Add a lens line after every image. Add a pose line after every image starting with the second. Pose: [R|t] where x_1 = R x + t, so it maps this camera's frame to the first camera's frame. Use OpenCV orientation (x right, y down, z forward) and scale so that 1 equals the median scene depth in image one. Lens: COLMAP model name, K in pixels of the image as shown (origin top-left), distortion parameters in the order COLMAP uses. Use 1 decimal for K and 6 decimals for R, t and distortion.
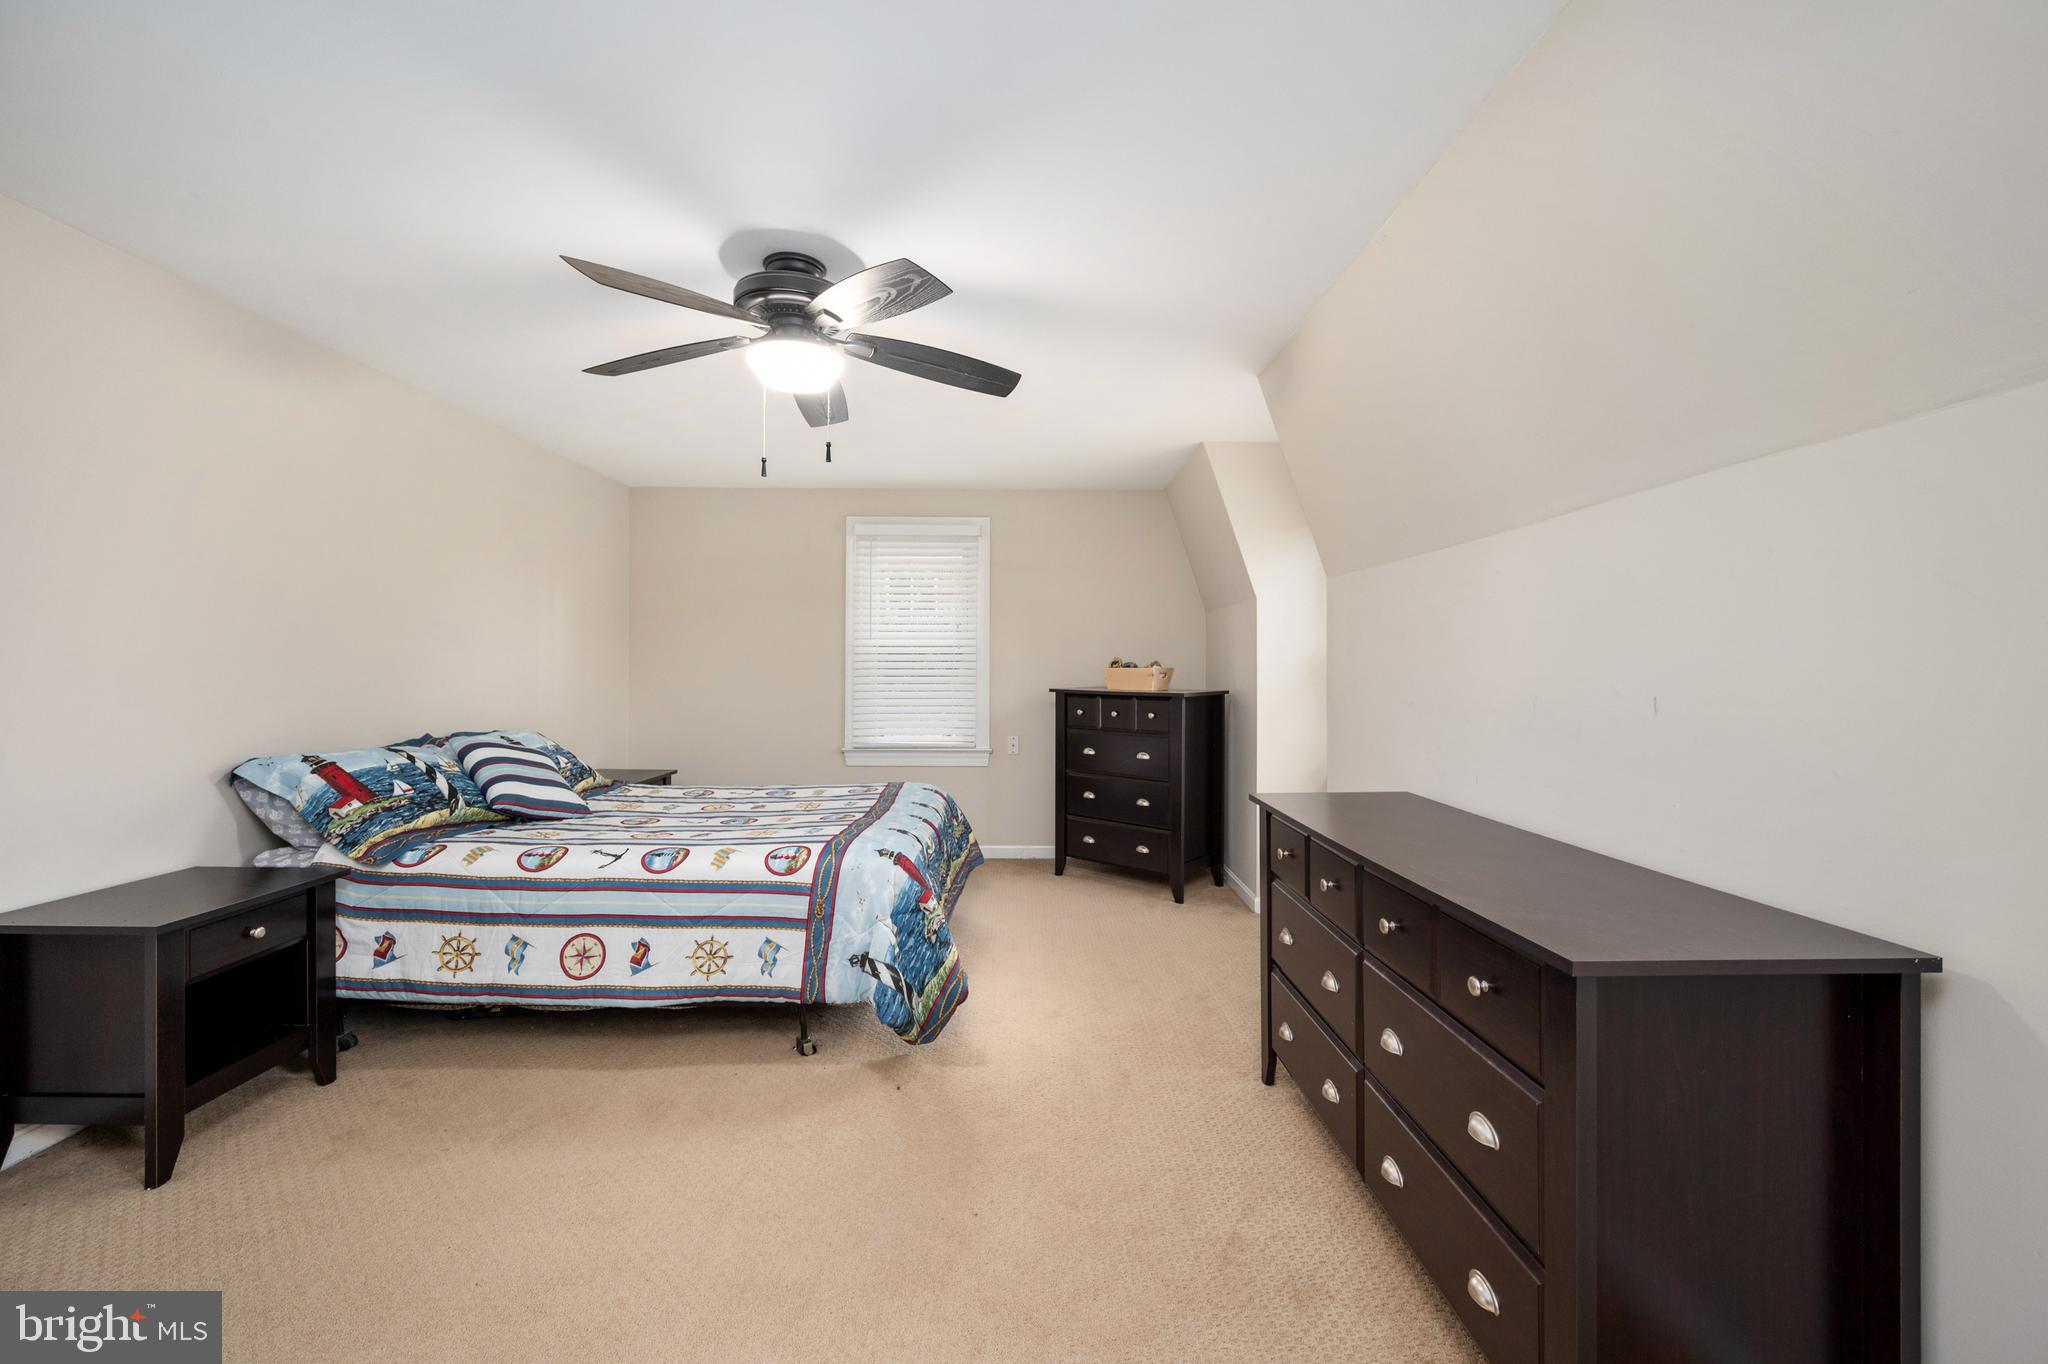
lens RADIAL K [[817.7, 0, 1036.3], [0, 817.7, 674.6], [0, 0, 1]] dist [-0.000268, -0.000888]
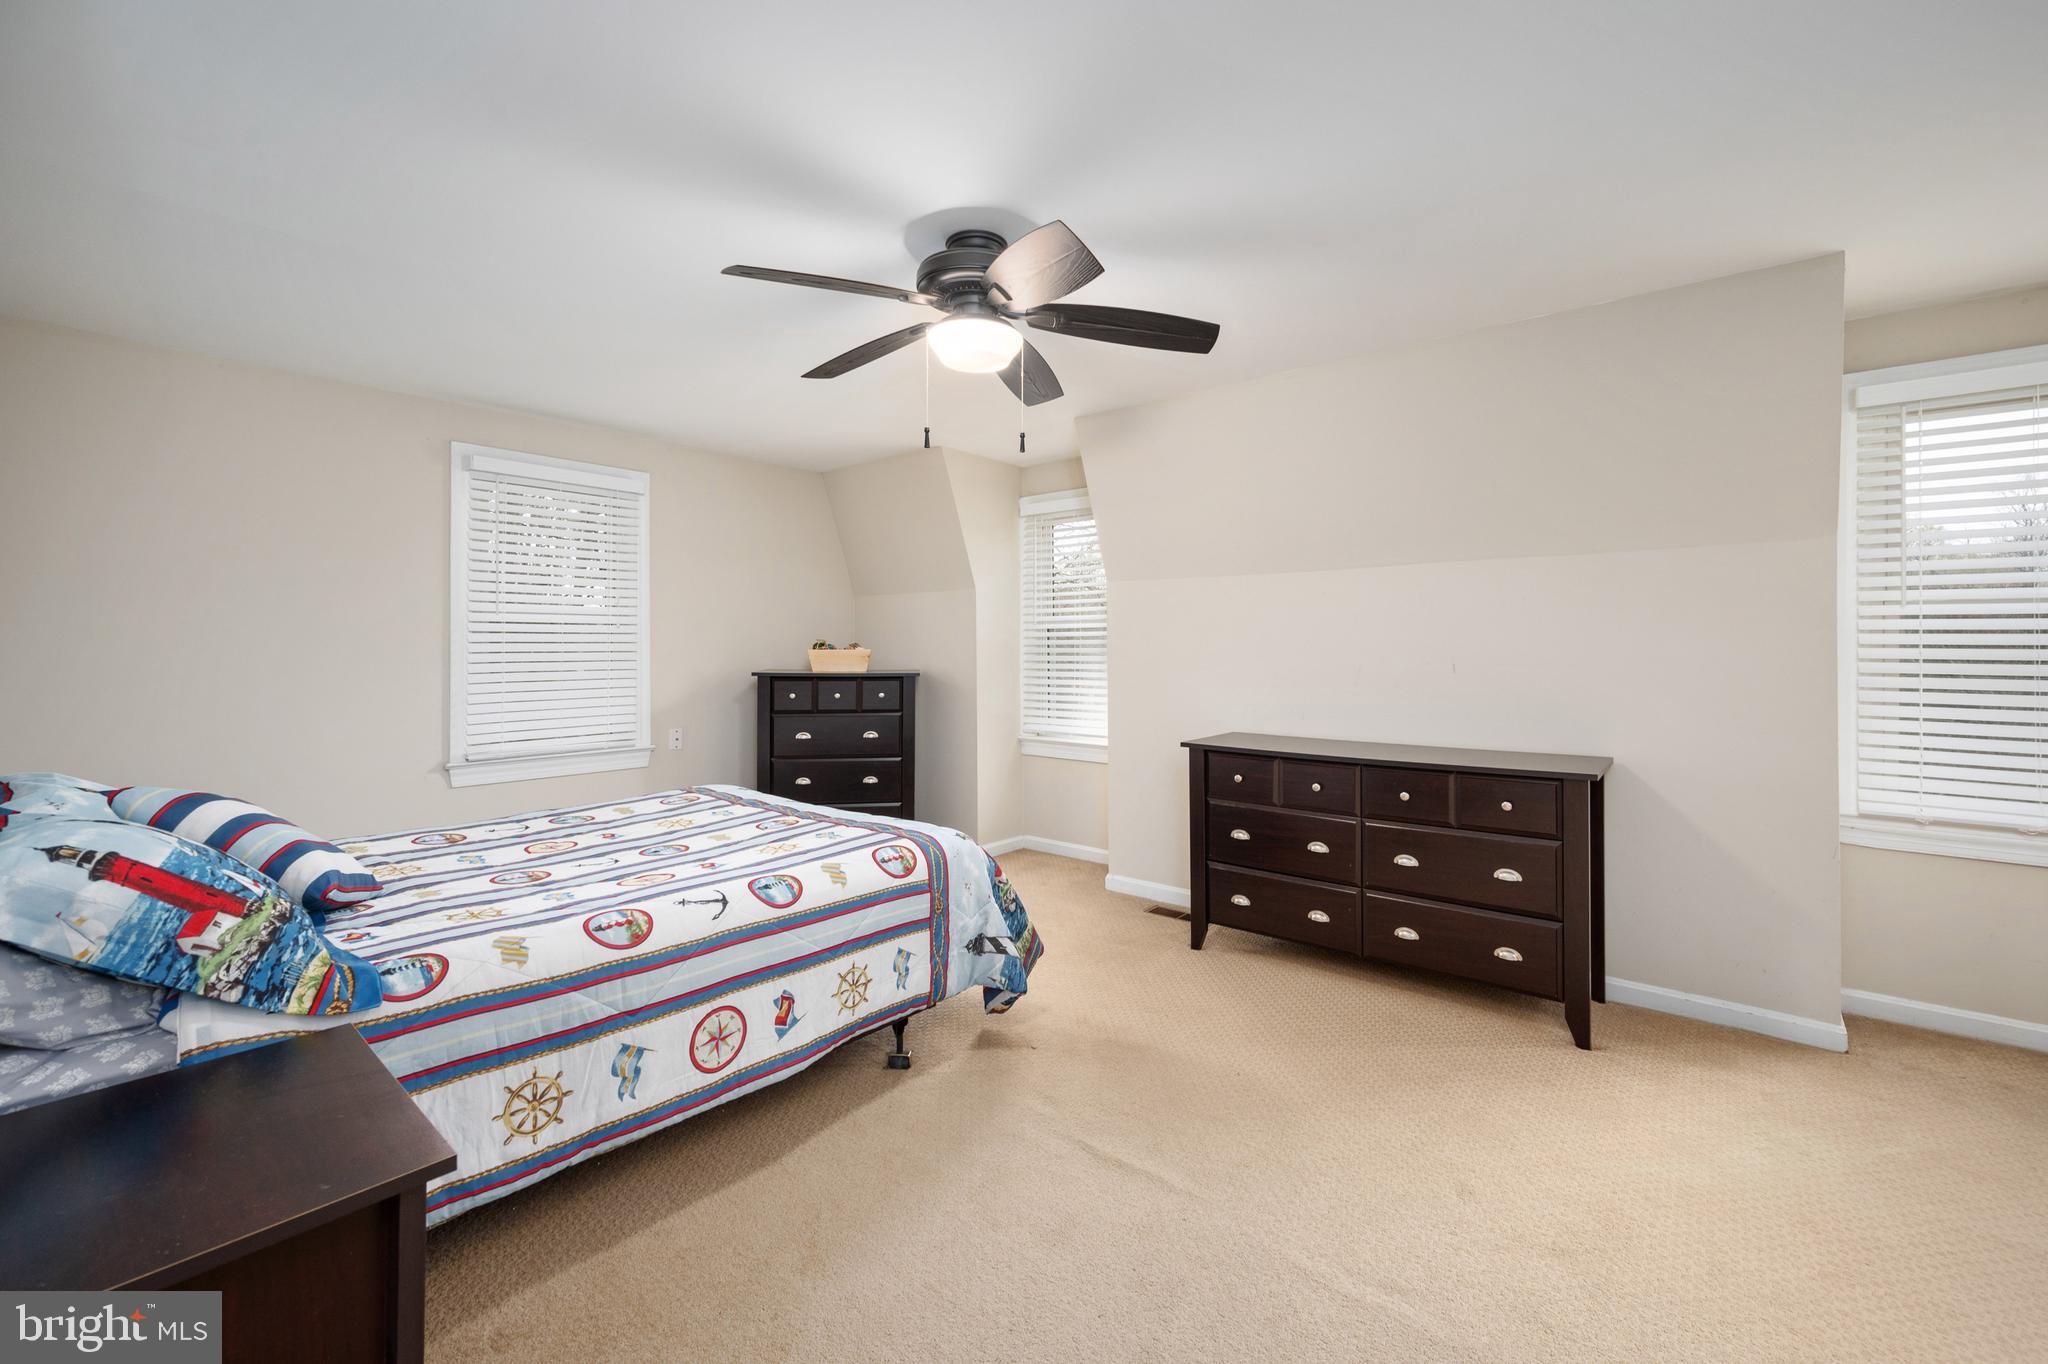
lens RADIAL K [[817.7, 0, 1026.4], [0, 817.7, 666.8], [0, 0, 1]] dist [-0.000268, -0.000888]
pose [[0.672528, -0.024095, 0.739679, -0.902802], [0.014366, 0.999707, 0.019504, -0.005082], [-0.739932, -0.002491, 0.672677, 0.289406]]
